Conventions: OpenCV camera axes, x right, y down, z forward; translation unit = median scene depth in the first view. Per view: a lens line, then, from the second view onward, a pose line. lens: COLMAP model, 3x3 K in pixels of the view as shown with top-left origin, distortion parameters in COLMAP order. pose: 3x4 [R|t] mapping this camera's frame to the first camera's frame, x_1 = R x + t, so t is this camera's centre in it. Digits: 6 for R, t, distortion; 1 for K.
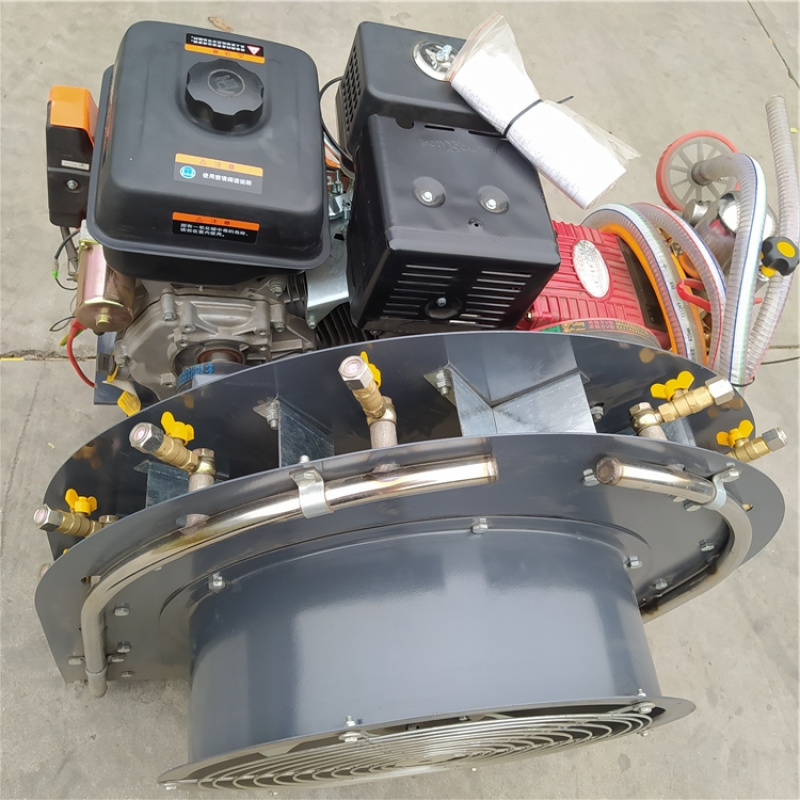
lens RADIAL K [[796.8, 0, 400.2], [0, 796.8, 399.3], [0, 0, 1]] dist [0.001275, 0.000000]
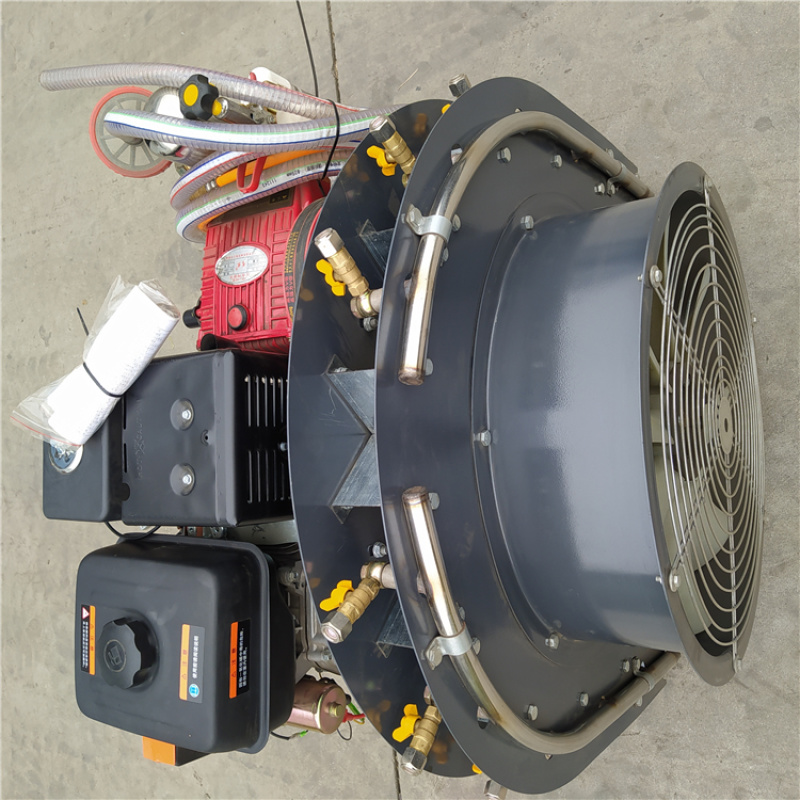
lens RADIAL K [[796.8, 0, 400.7], [0, 796.8, 399.9], [0, 0, 1]] dist [0.001275, 0.000000]
pose [[-0.078099, -0.966332, -0.245160, 0.380511], [0.996034, -0.065115, -0.060638, 0.106672], [0.042632, -0.248923, 0.967585, -0.006853]]
